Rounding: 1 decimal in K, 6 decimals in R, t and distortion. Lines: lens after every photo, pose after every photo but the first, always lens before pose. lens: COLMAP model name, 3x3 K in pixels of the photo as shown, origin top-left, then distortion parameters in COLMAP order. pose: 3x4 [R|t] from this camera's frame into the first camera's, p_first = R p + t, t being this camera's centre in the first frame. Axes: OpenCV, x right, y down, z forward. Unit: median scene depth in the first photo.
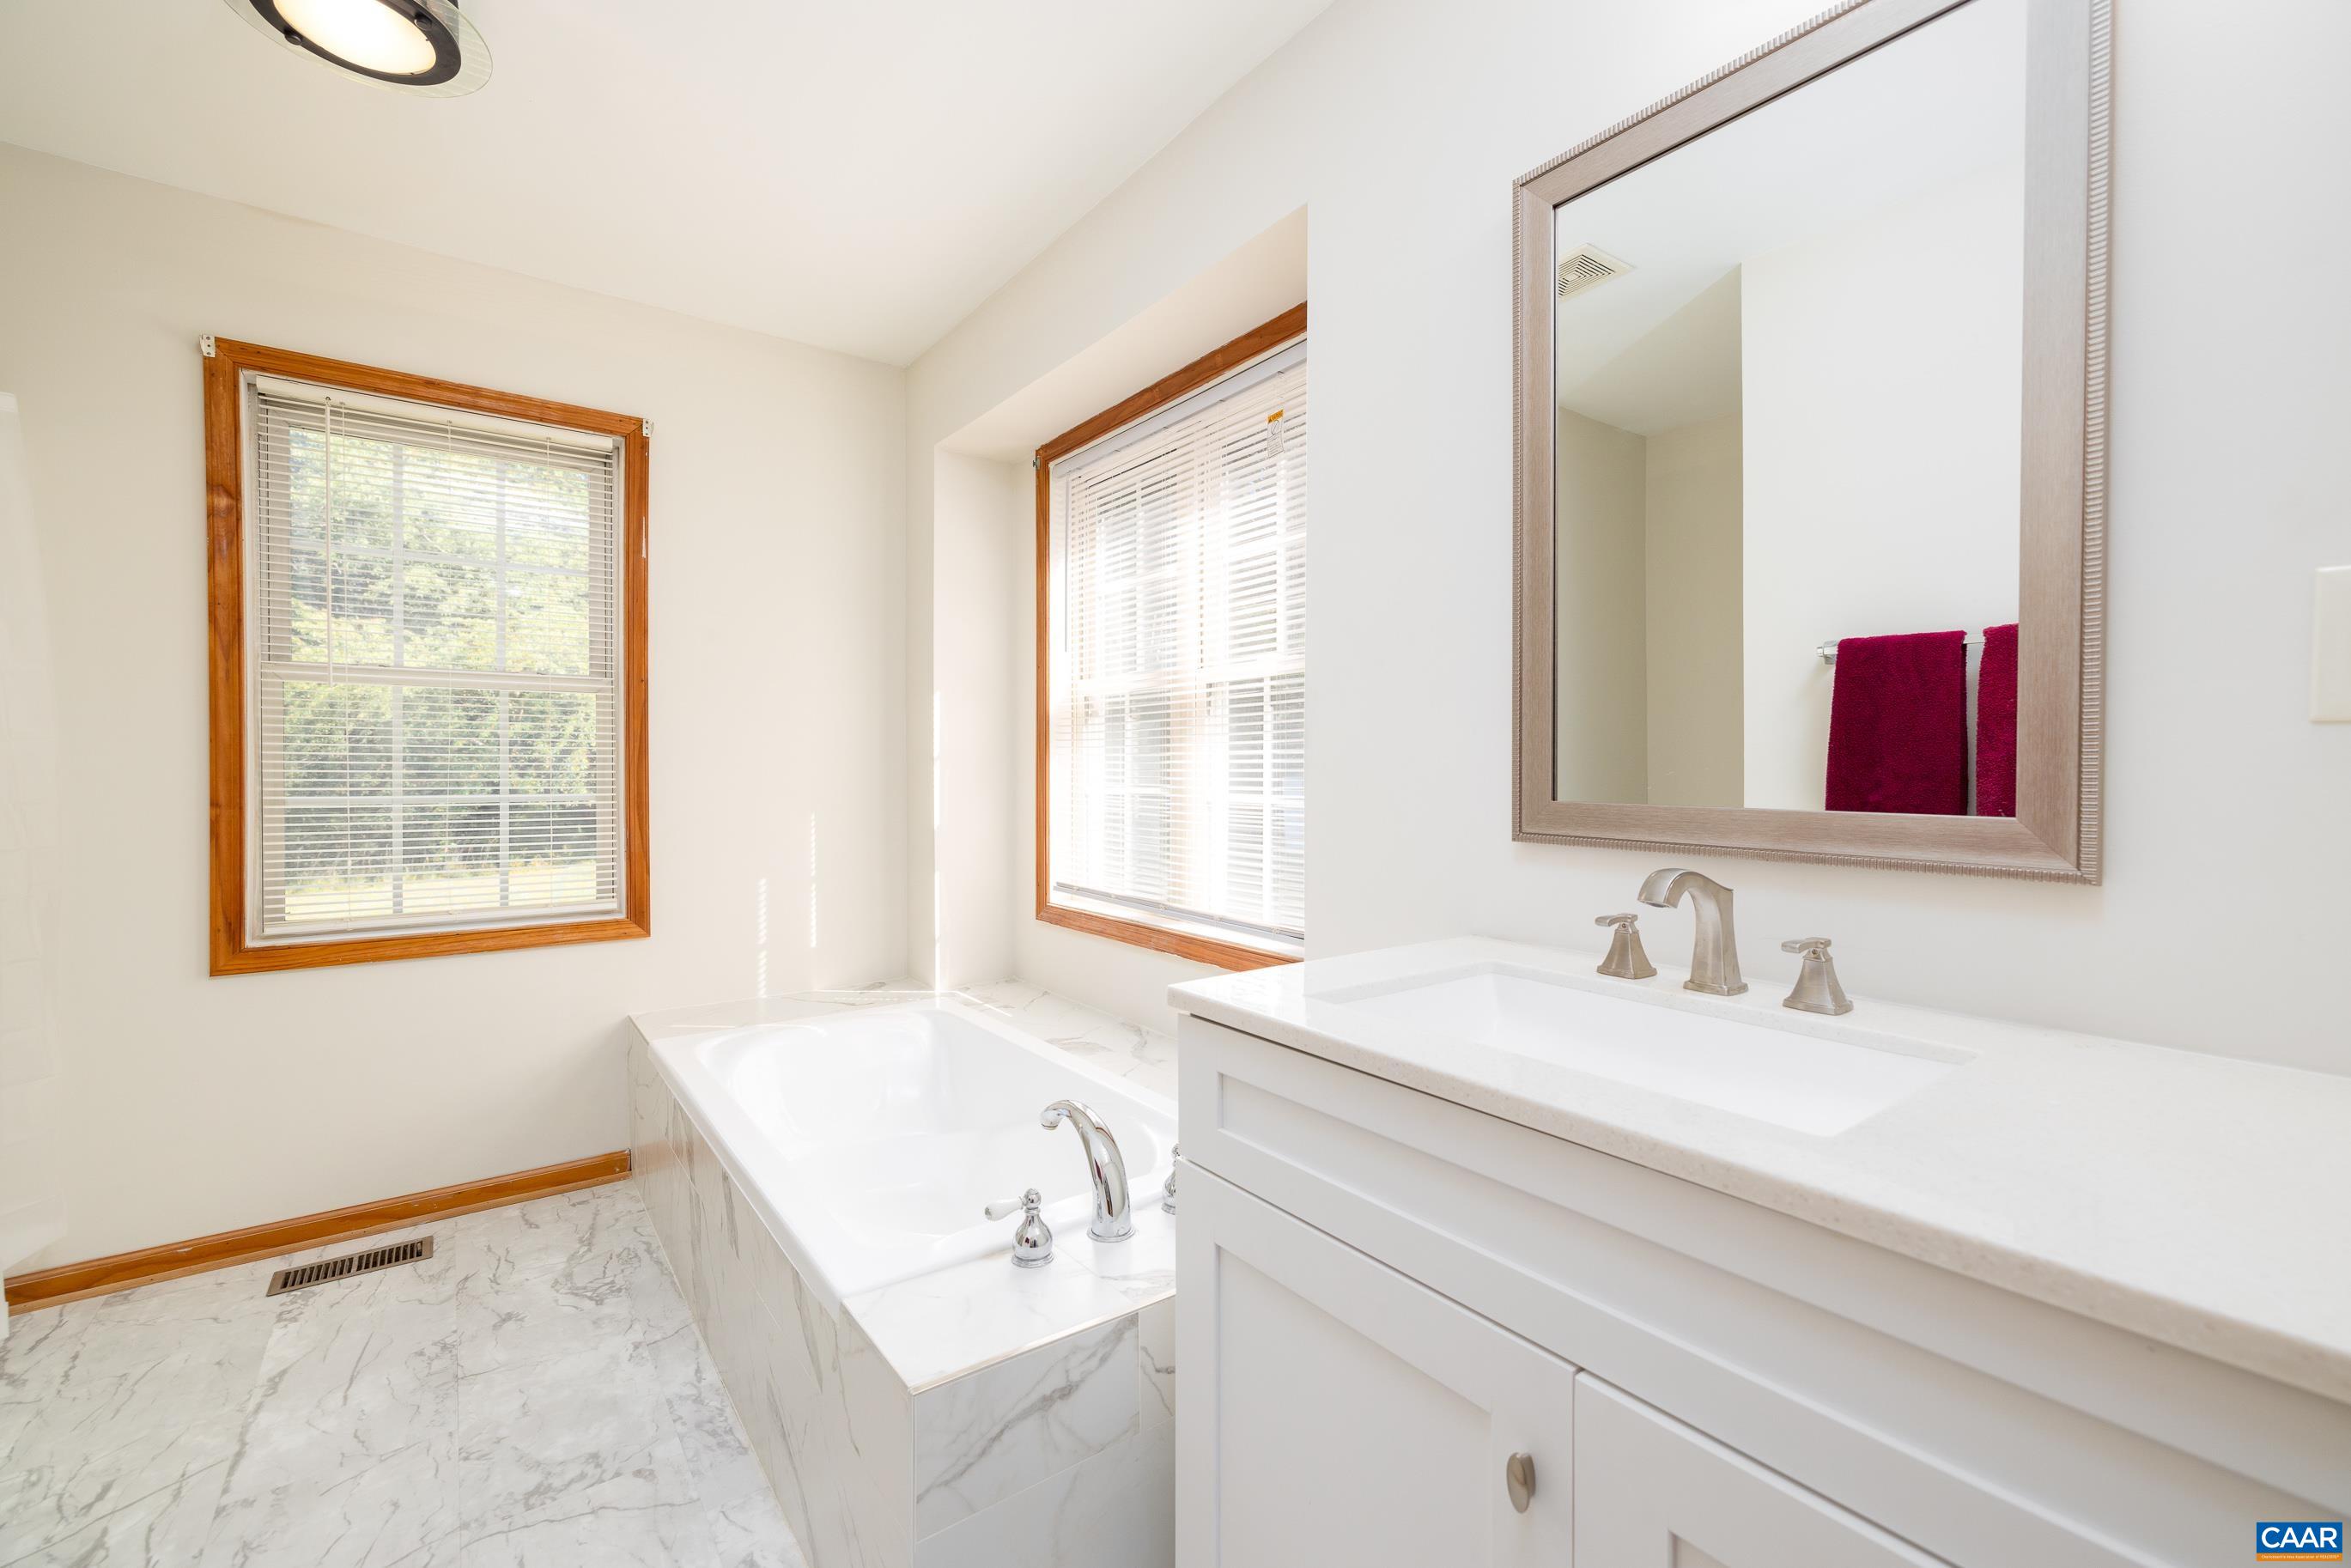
lens RADIAL K [[995.4, 0, 1180.7], [0, 995.4, 774.8], [0, 0, 1]] dist [0.001686, 0.000215]
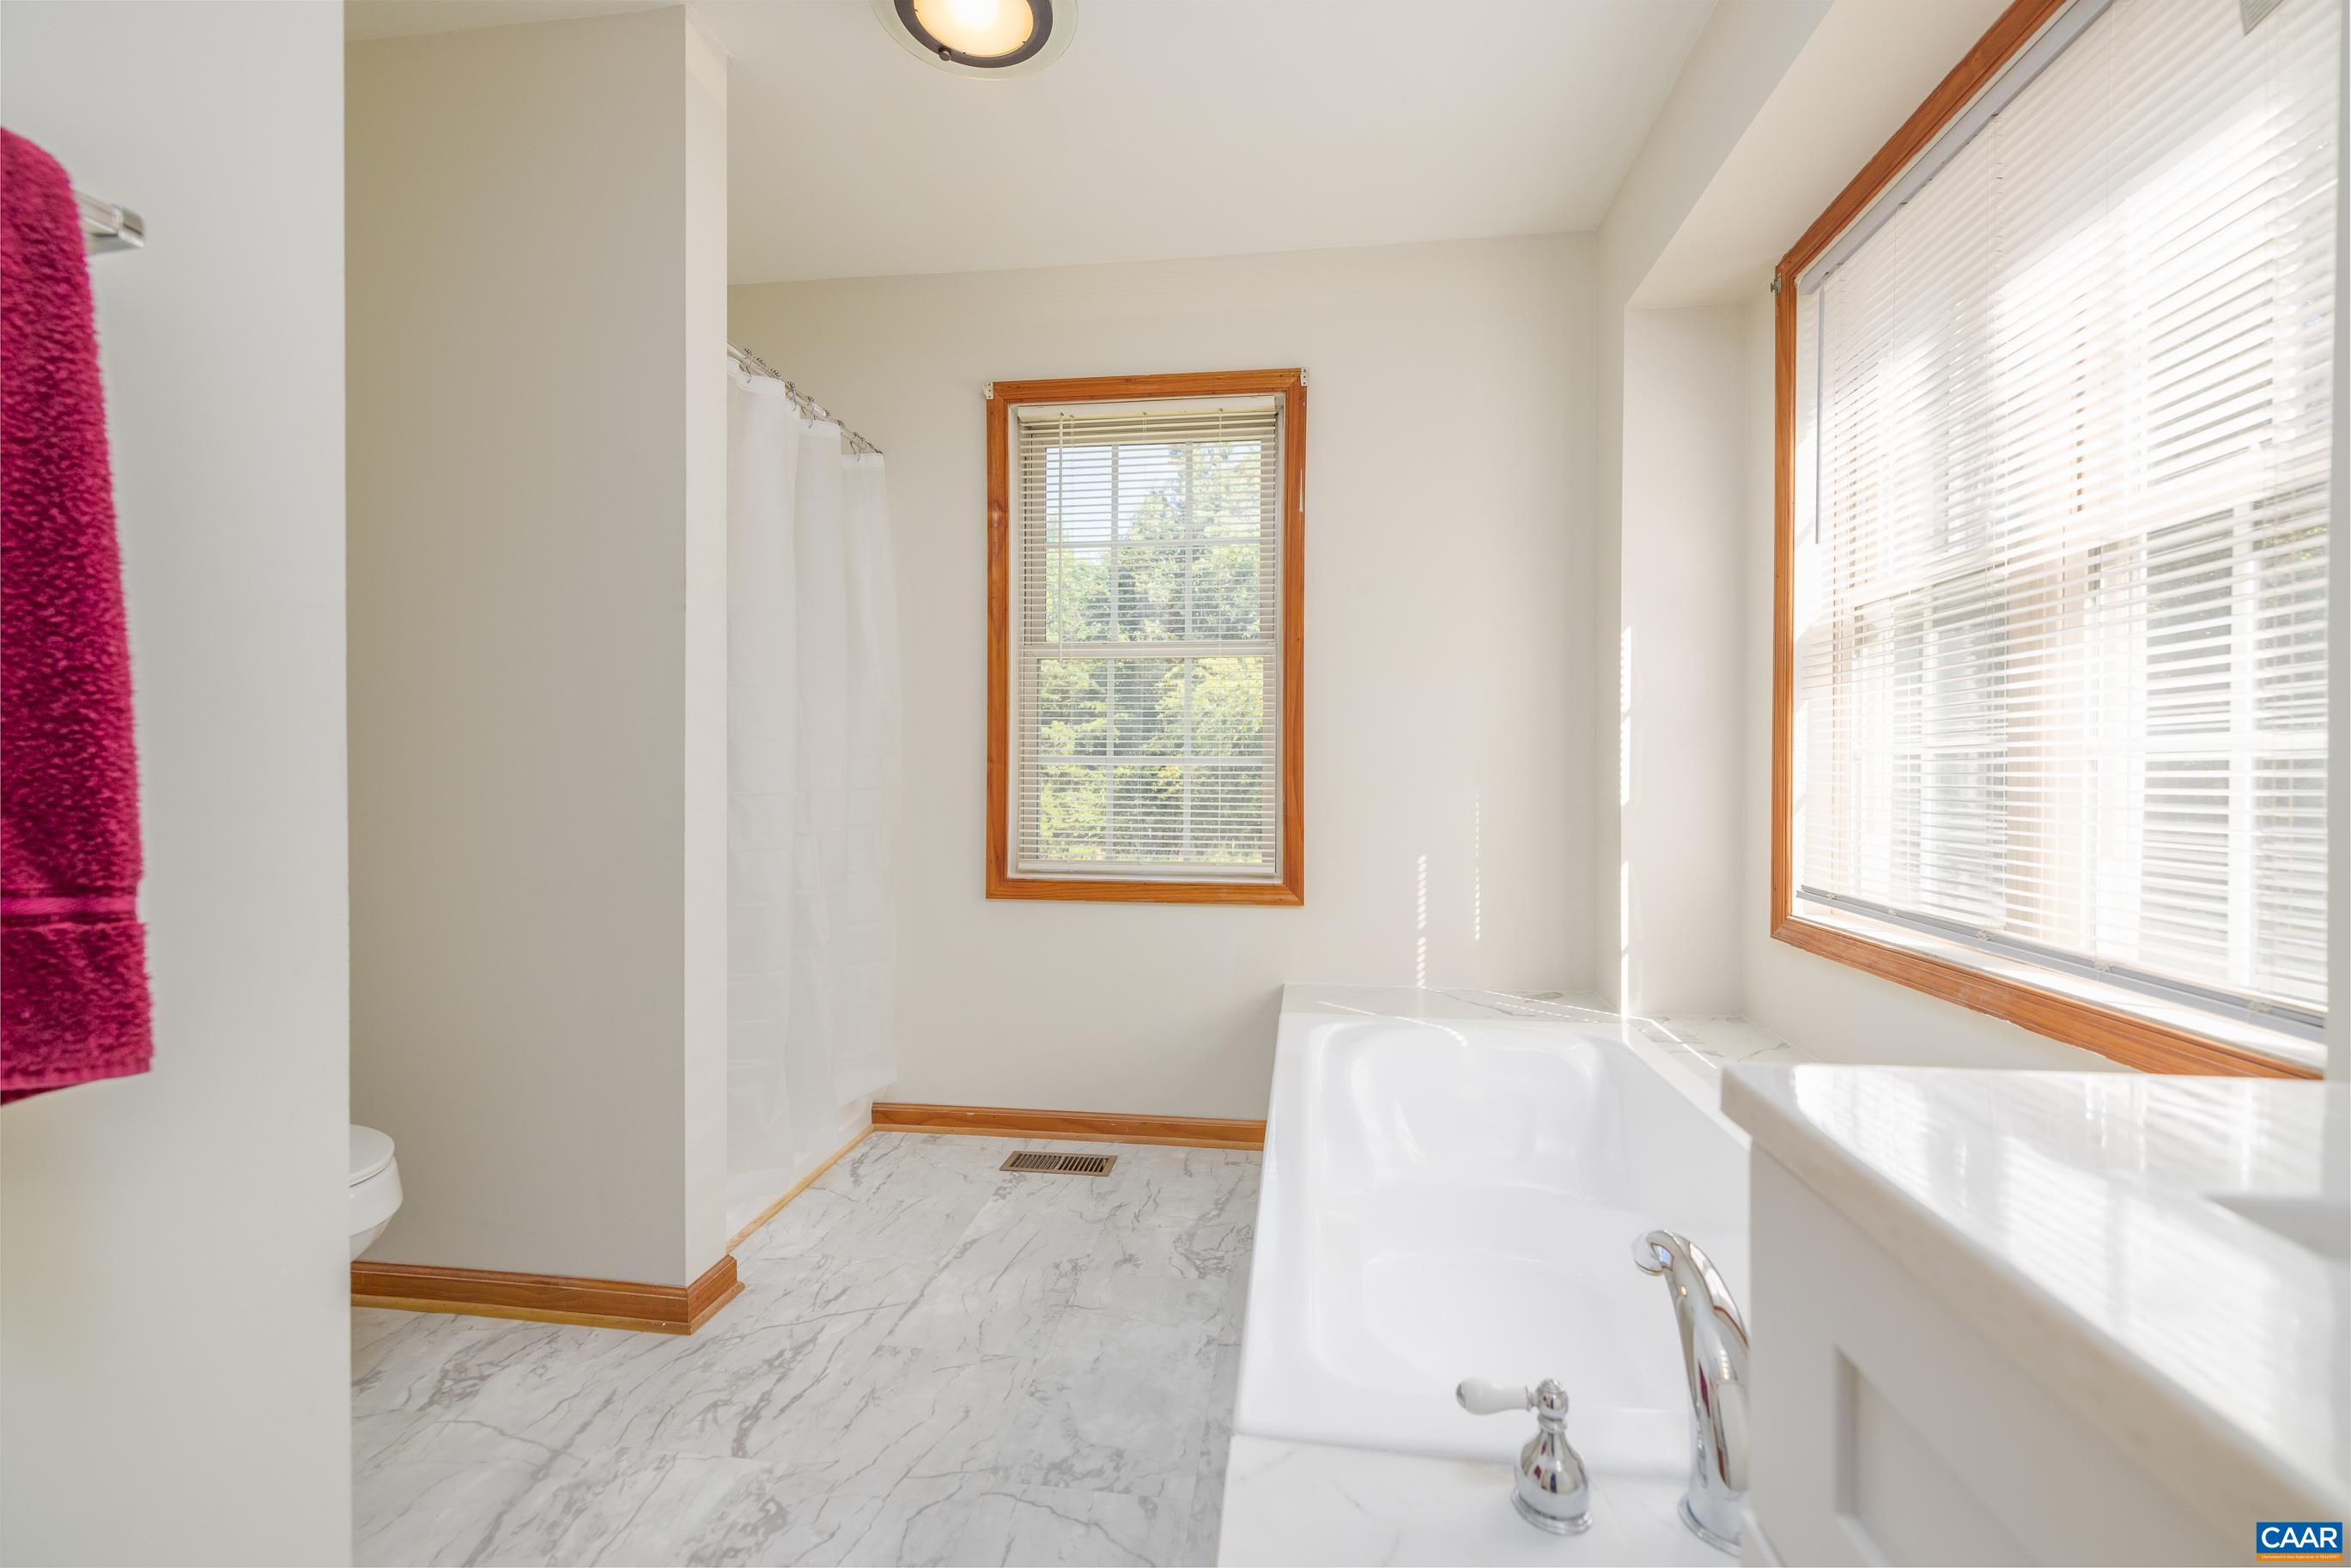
lens RADIAL K [[985.9, 0, 1173.8], [0, 985.9, 775.7], [0, 0, 1]] dist [0.003612, -0.004963]
pose [[0.716346, 0.005427, -0.697724, 0.047593], [-0.009976, 0.999947, -0.002464, 0.047448], [0.697673, 0.008726, 0.716363, 0.266856]]
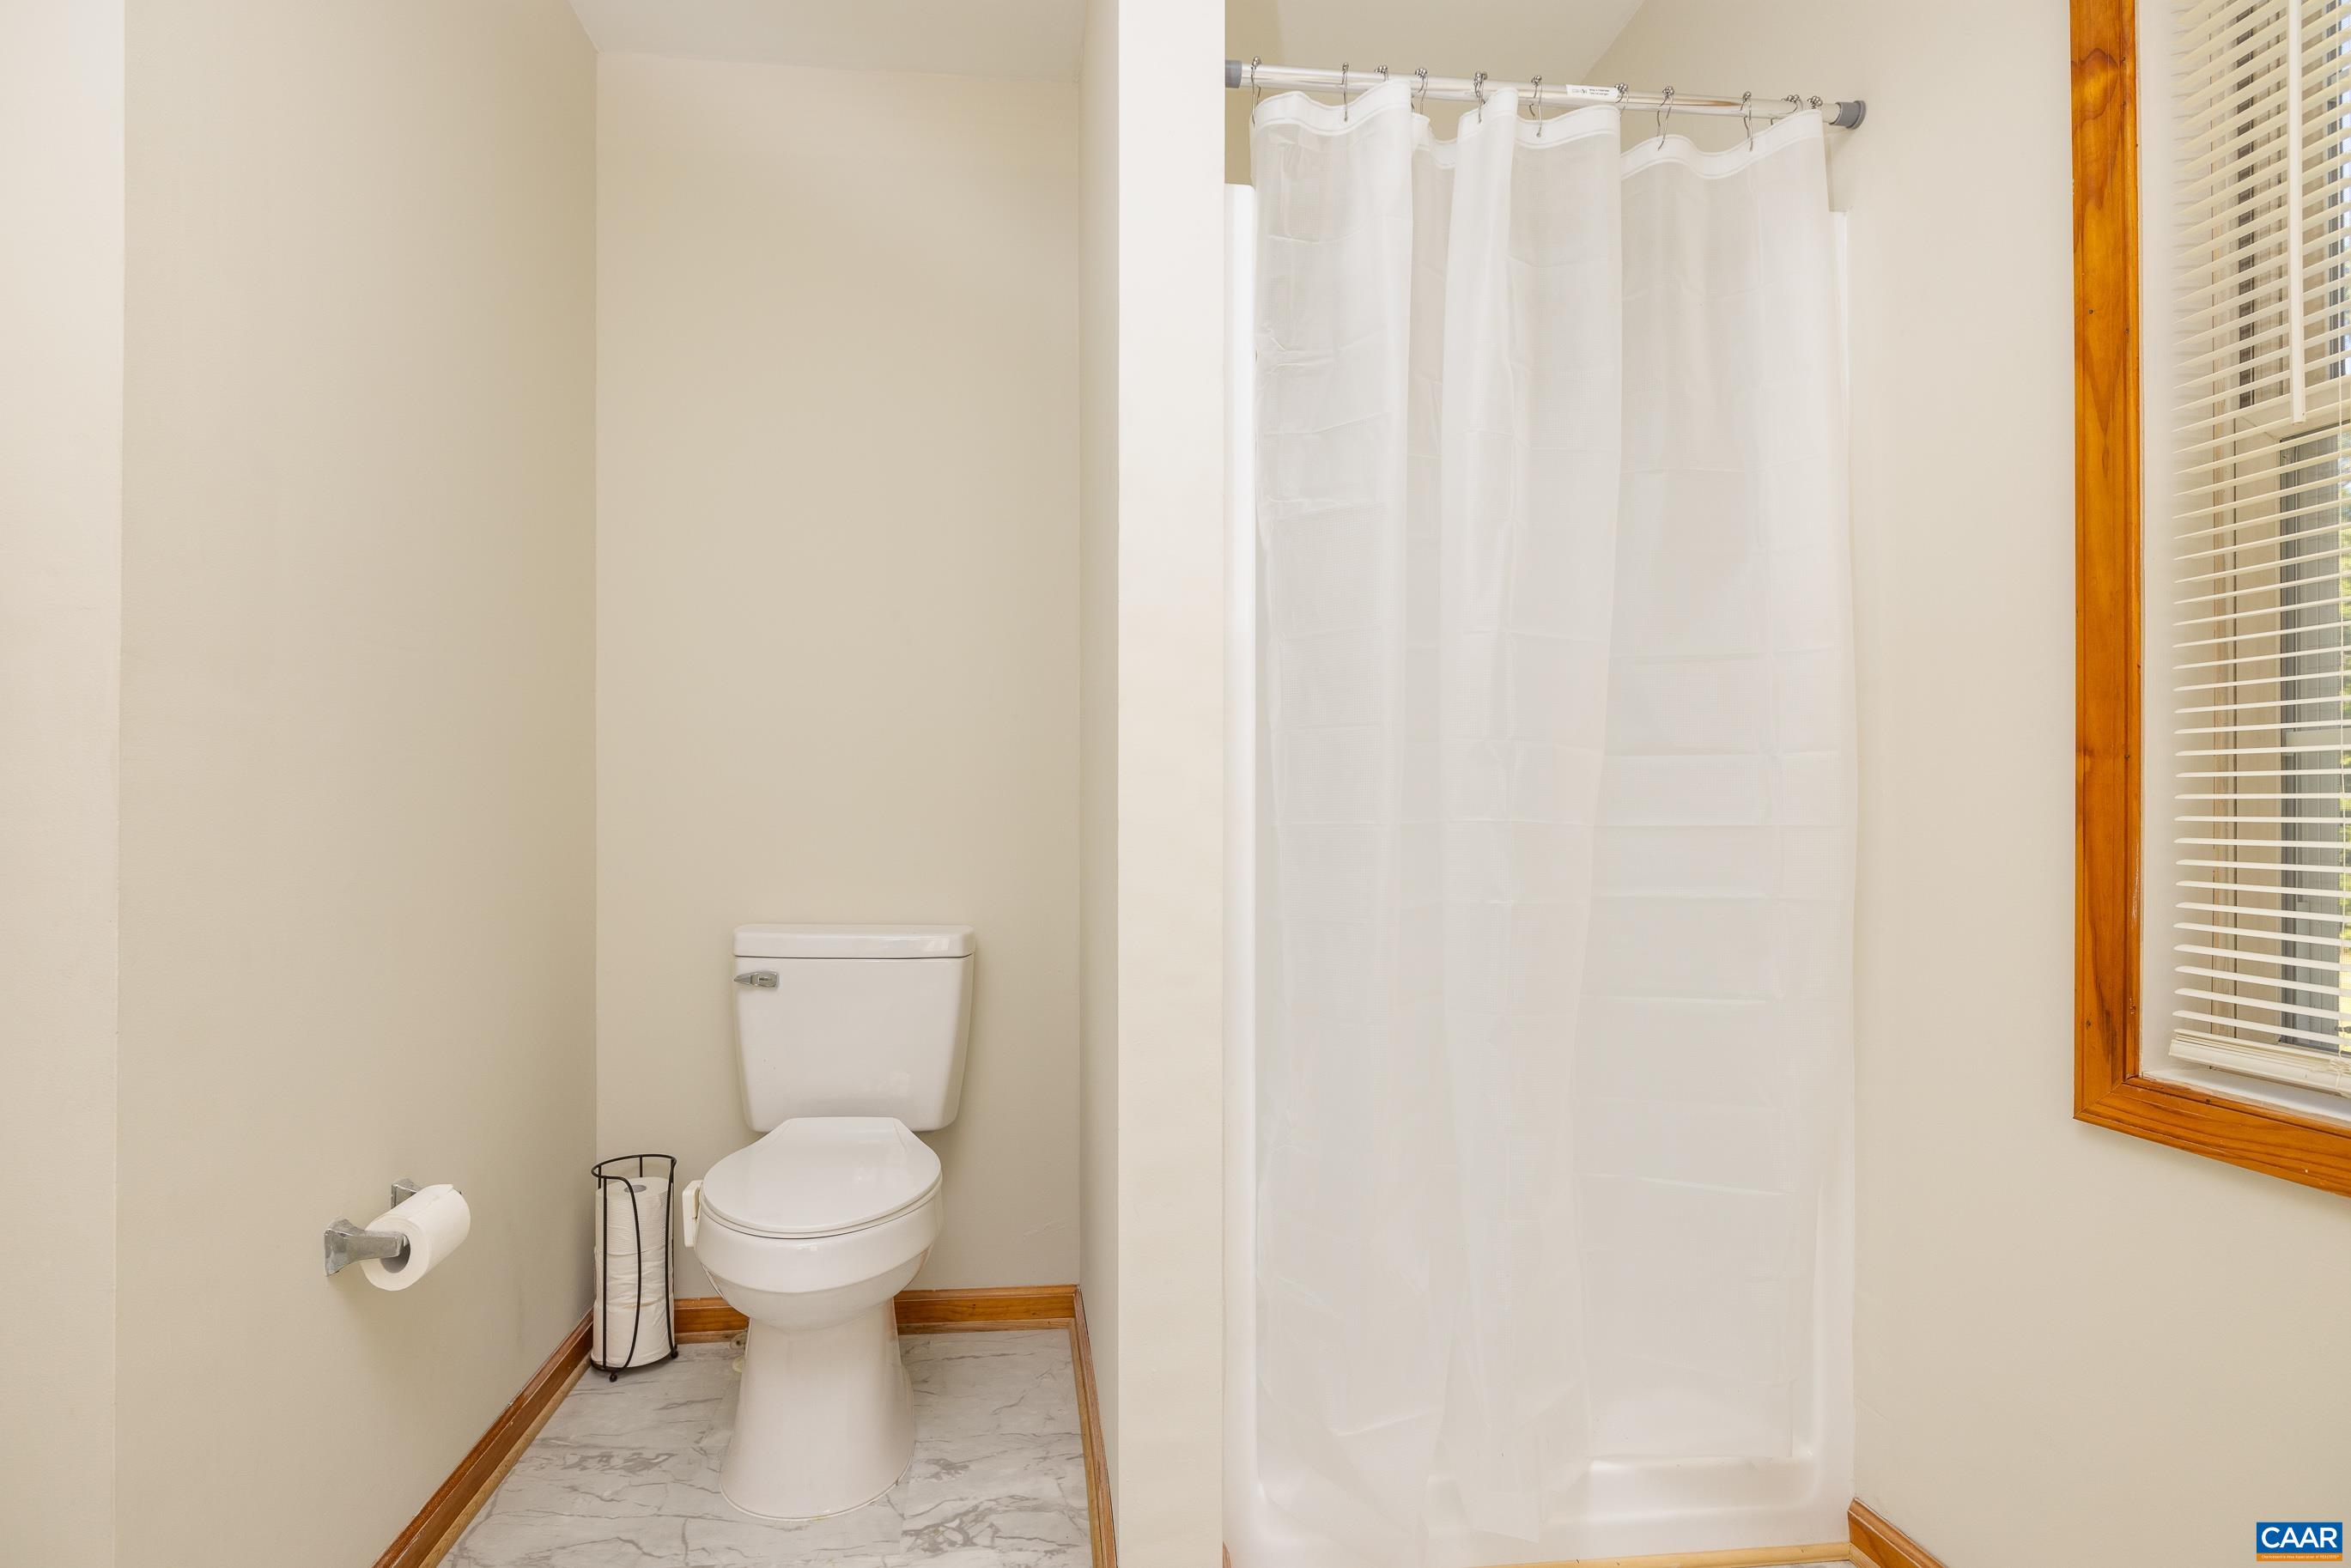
lens RADIAL K [[1150.7, 0, 1175.2], [0, 1150.7, 824.2], [0, 0, 1]] dist [-0.001554, -0.000452]
pose [[-0.513786, -0.006958, -0.857890, -0.279638], [-0.009624, 0.999951, -0.002346, 0.066201], [0.857864, 0.007051, -0.513828, 0.864301]]
